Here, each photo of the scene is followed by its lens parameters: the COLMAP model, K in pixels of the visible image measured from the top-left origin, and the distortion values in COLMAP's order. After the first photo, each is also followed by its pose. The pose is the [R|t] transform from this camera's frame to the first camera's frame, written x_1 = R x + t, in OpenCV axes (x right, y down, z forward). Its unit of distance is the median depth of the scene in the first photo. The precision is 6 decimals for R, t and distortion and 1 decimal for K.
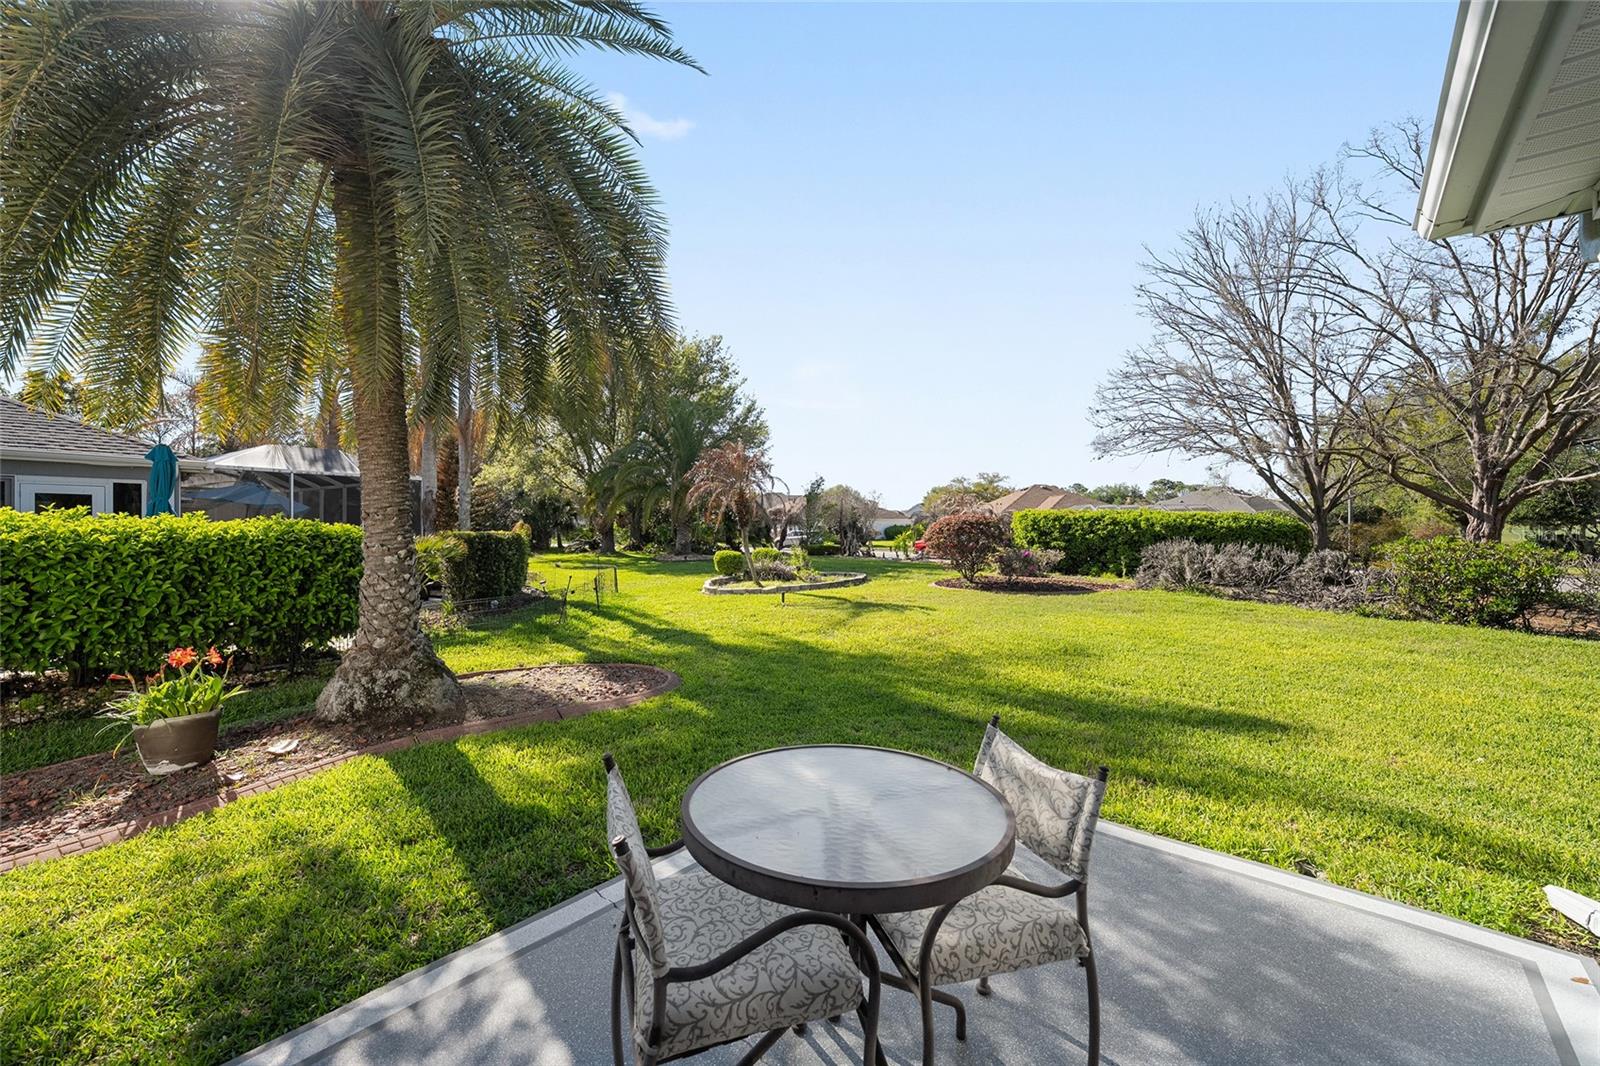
lens RADIAL K [[610.3, 0, 809.1], [0, 610.3, 525.9], [0, 0, 1]] dist [-0.001114, 0.000627]
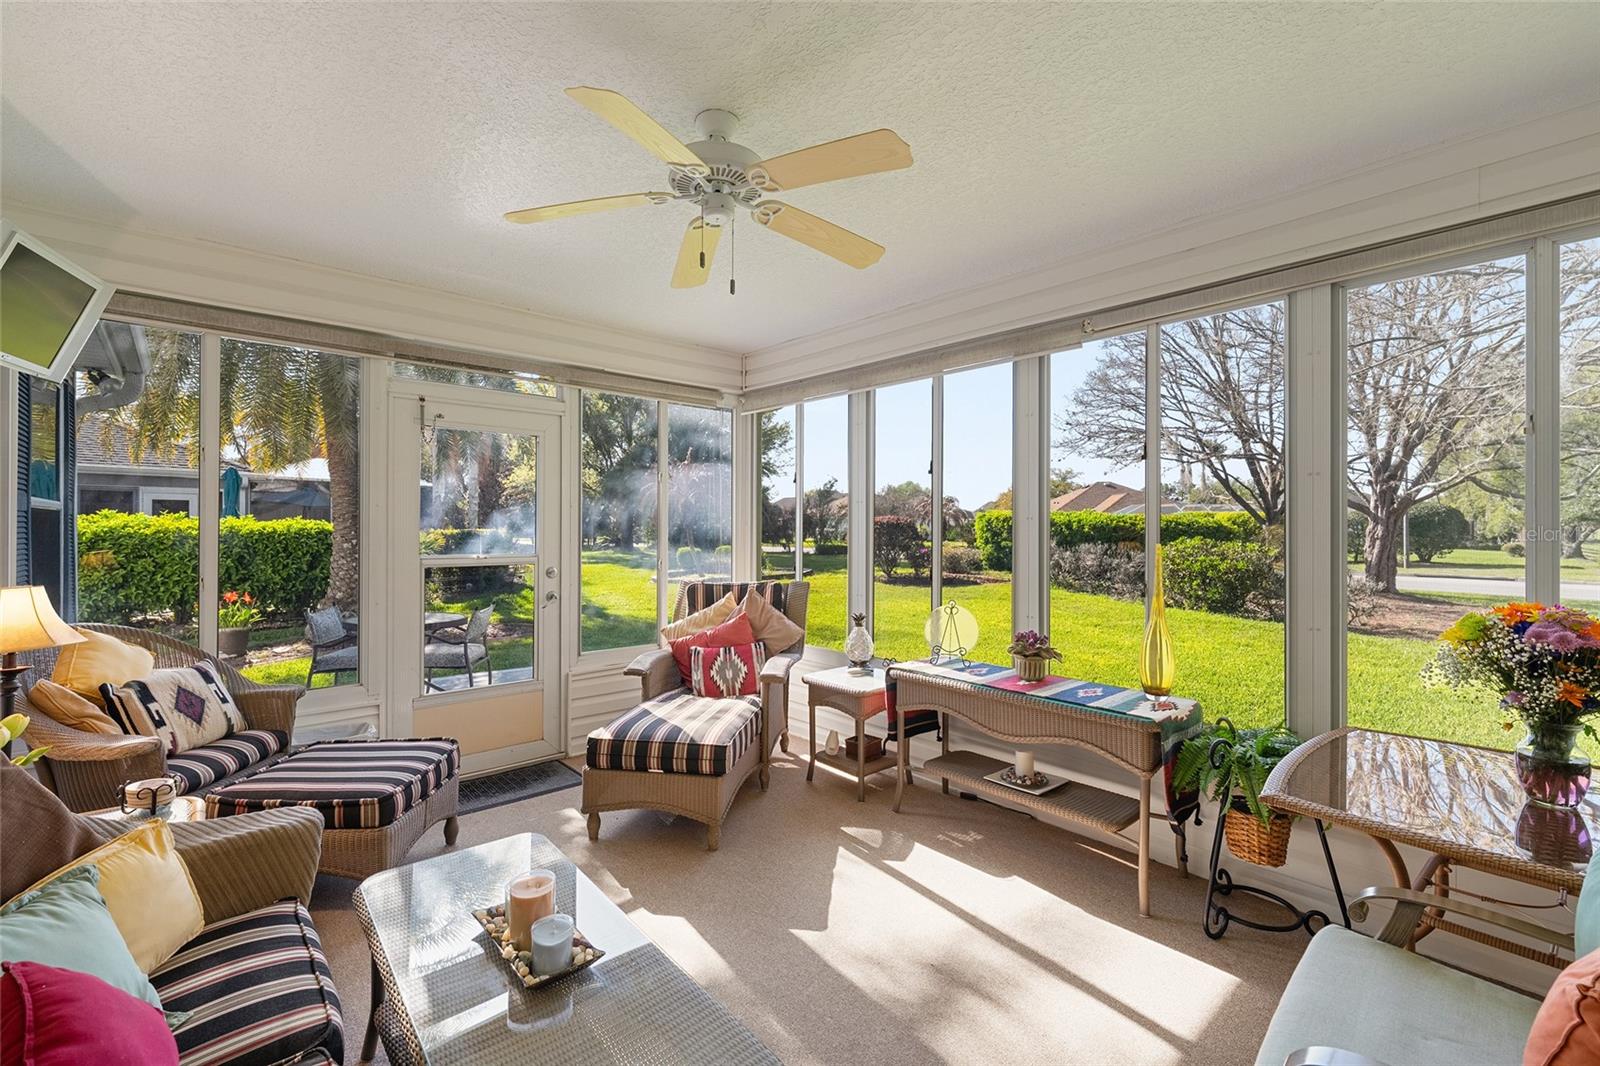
lens RADIAL K [[665.9, 0, 803.9], [0, 665.9, 531.4], [0, 0, 1]] dist [-0.000295, 0.000271]
pose [[0.992385, 0.004667, -0.123083, 0.588979], [-0.003565, 0.999952, 0.009174, -0.003283], [0.123120, -0.008665, 0.992354, -0.489967]]
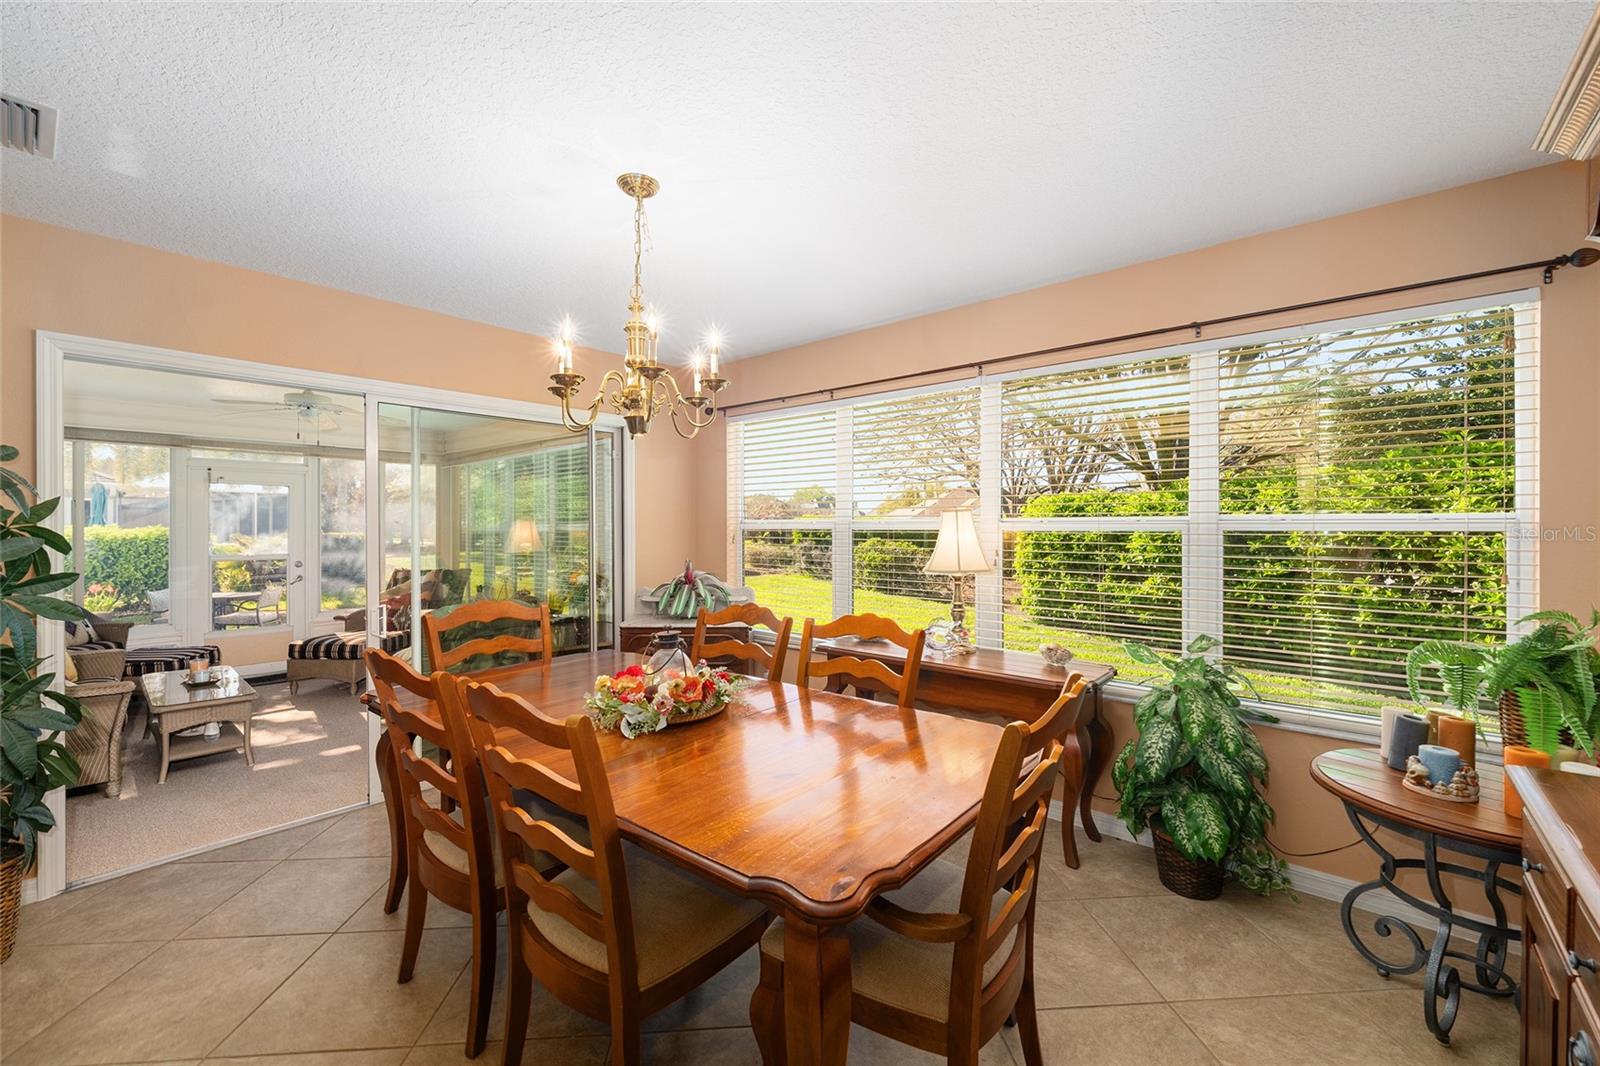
lens RADIAL K [[625.7, 0, 795.1], [0, 625.7, 526.2], [0, 0, 1]] dist [-0.001295, 0.000118]
pose [[0.999996, -0.000443, 0.002909, 1.125962], [0.000428, 0.999987, 0.005108, -0.027751], [-0.002912, -0.005106, 0.999983, -0.962546]]
